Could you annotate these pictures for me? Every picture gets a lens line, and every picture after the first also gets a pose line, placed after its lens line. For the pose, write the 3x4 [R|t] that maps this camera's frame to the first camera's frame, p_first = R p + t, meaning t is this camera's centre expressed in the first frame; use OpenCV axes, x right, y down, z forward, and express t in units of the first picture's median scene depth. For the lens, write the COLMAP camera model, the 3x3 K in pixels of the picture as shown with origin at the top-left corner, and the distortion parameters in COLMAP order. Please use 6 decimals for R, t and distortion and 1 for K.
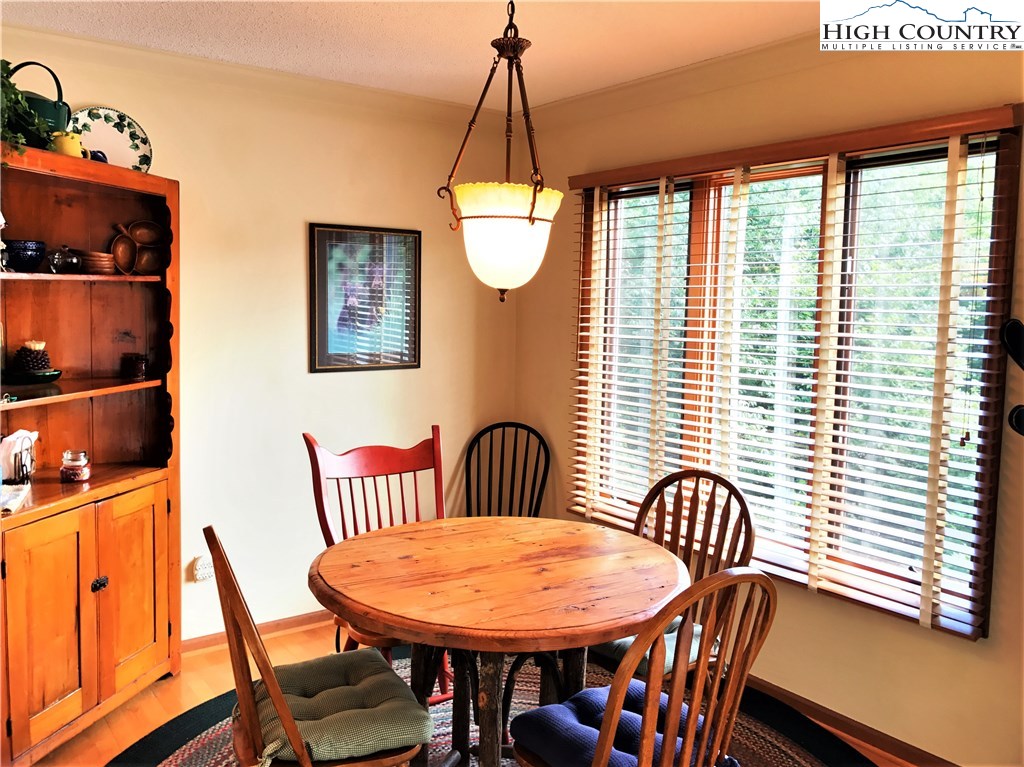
lens RADIAL K [[832.7, 0, 499.6], [0, 832.7, 370.7], [0, 0, 1]] dist [0.015503, -0.006049]
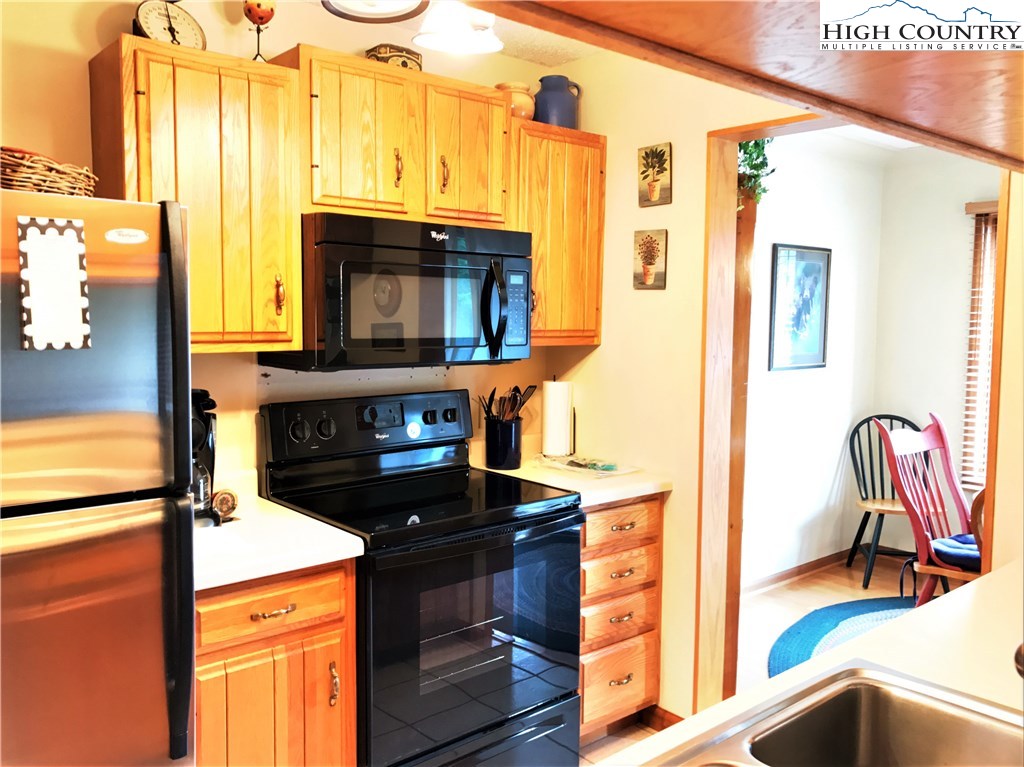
lens RADIAL K [[832.7, 0, 499.6], [0, 832.7, 370.7], [0, 0, 1]] dist [0.015503, -0.006049]
pose [[0.998724, -0.009071, 0.049681, -0.855691], [0.009586, 0.999903, -0.010120, 0.014016], [-0.049584, 0.010583, 0.998714, -0.161508]]
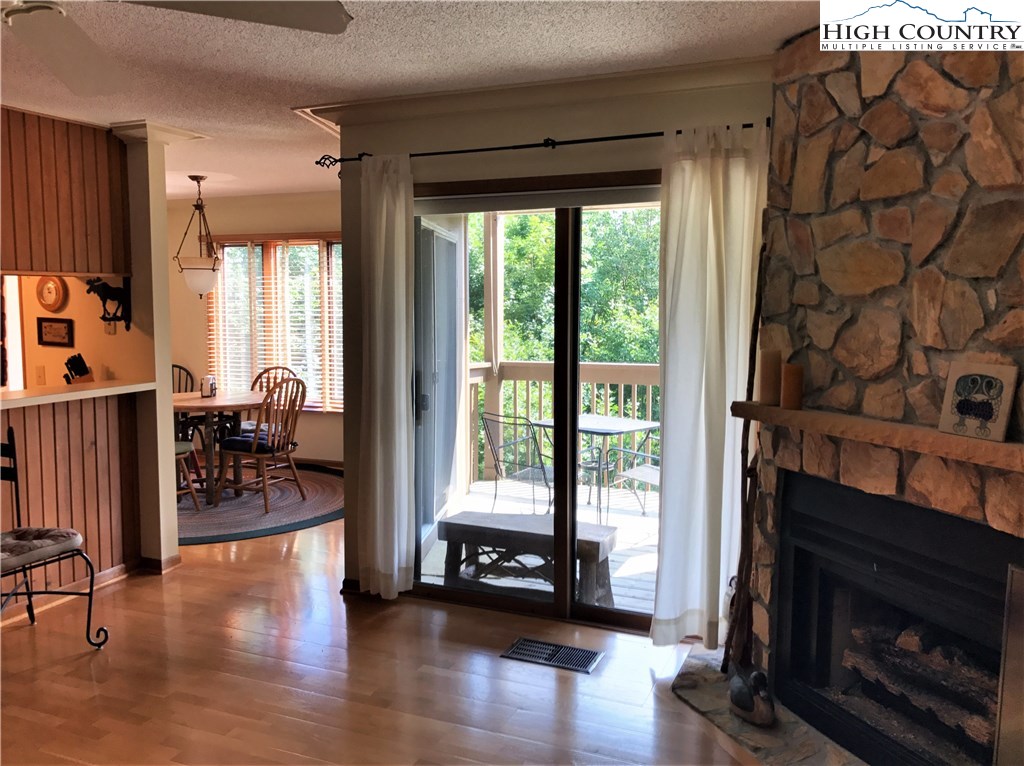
lens RADIAL K [[832.7, 0, 499.6], [0, 832.7, 370.2], [0, 0, 1]] dist [0.015503, -0.006049]
pose [[0.864860, -0.059788, 0.498440, -0.405884], [0.053163, 0.998207, 0.027492, 0.095851], [-0.499190, 0.002722, 0.866488, -1.418134]]
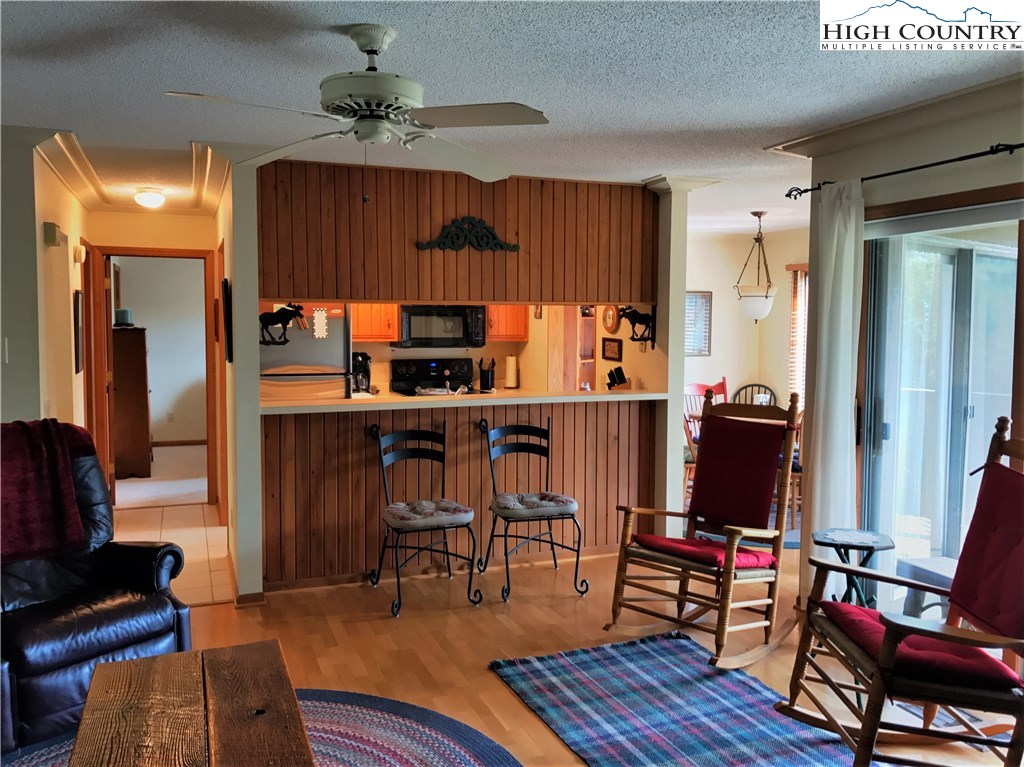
lens RADIAL K [[832.7, 0, 499.6], [0, 832.7, 370.7], [0, 0, 1]] dist [0.015503, -0.006049]
pose [[0.962218, 0.004454, -0.272244, -0.051113], [-0.010797, 0.999704, -0.021806, 0.120884], [0.272066, 0.023922, 0.961981, -1.613164]]
